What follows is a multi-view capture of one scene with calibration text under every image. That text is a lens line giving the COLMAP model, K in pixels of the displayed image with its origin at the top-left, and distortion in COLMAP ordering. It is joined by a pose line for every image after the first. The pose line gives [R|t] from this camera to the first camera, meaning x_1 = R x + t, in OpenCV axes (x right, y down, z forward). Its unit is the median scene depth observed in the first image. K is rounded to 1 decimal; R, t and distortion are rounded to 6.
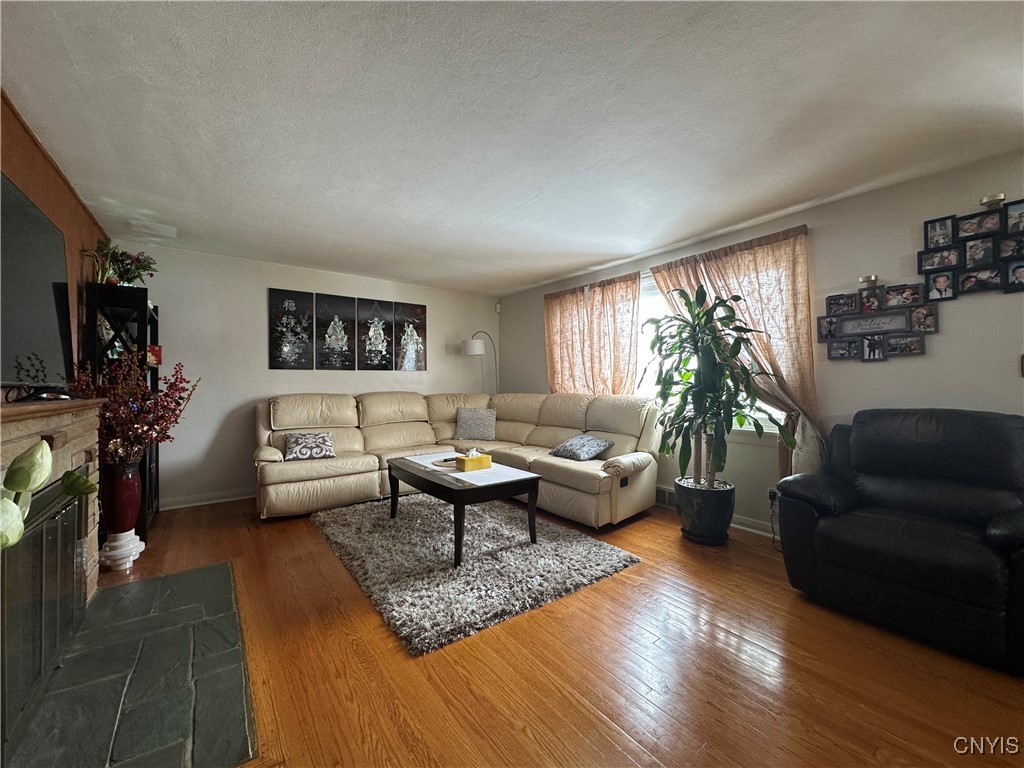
lens RADIAL K [[408.7, 0, 512.0], [0, 408.7, 384.0], [0, 0, 1]] dist [-0.003644, 0.000707]
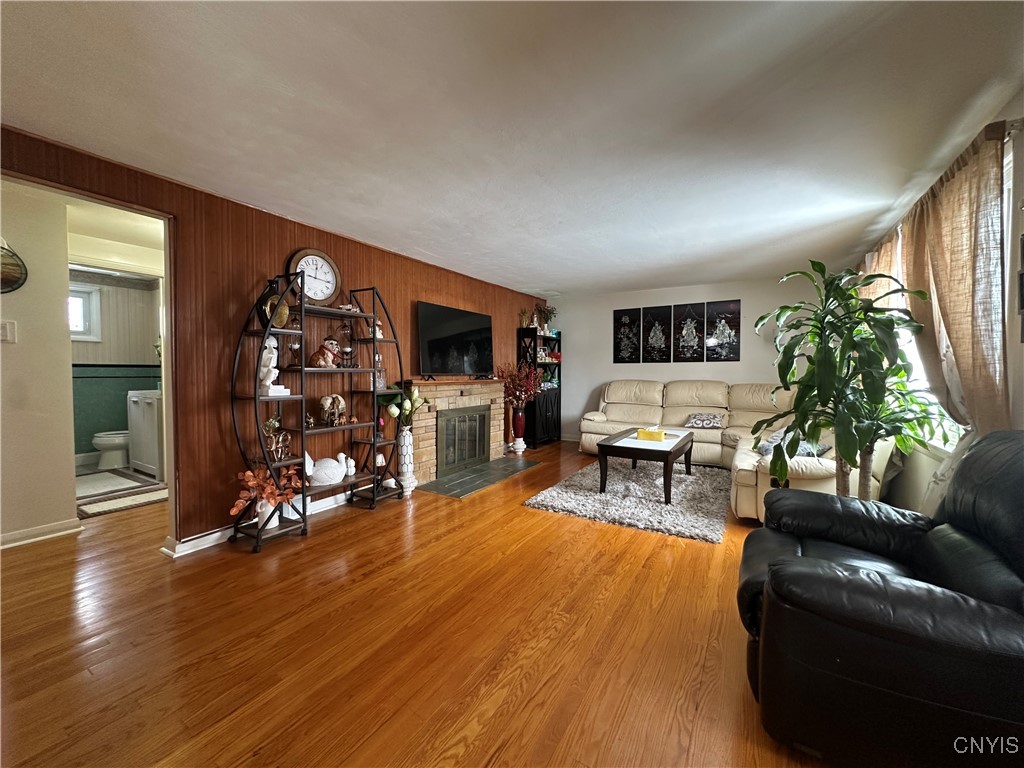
lens RADIAL K [[408.7, 0, 512.0], [0, 408.7, 384.0], [0, 0, 1]] dist [-0.003644, 0.000707]
pose [[0.376963, 0.035503, -0.925548, 0.898269], [-0.002817, 0.999304, 0.037185, -0.018978], [0.926224, -0.011410, 0.376801, 0.086137]]
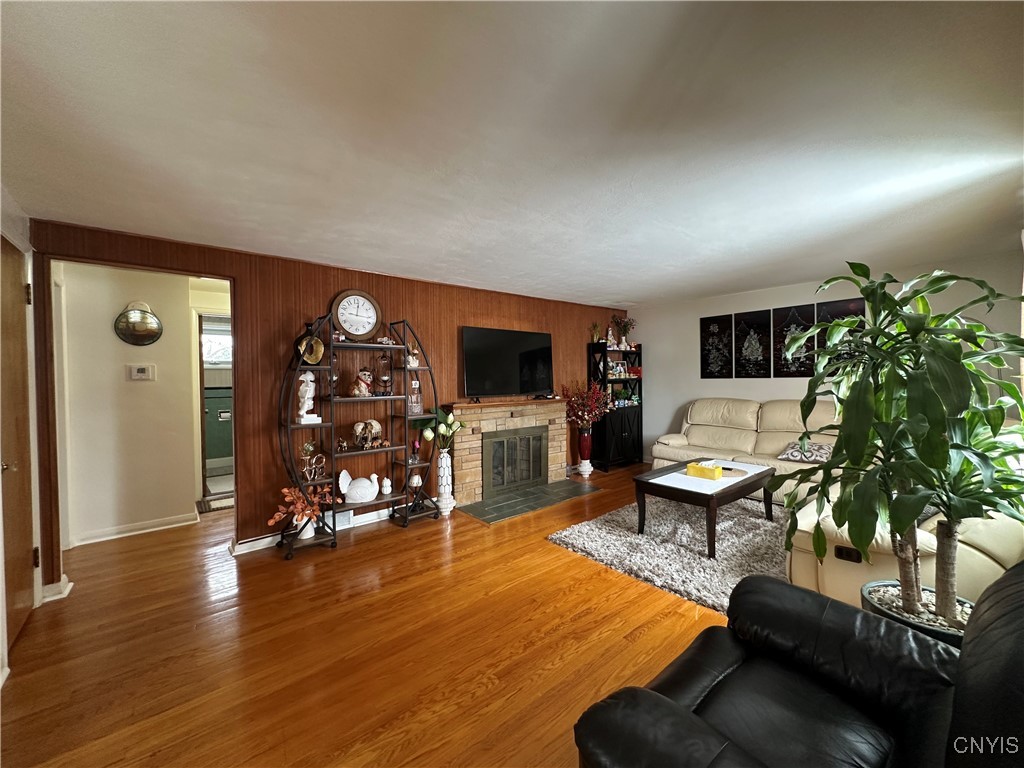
lens RADIAL K [[408.7, 0, 512.0], [0, 408.7, 384.0], [0, 0, 1]] dist [-0.003644, 0.000707]
pose [[0.059672, 0.021508, -0.997986, 0.930584], [0.012615, 0.999672, 0.022299, -0.073543], [0.998138, -0.013920, 0.059381, 0.389758]]
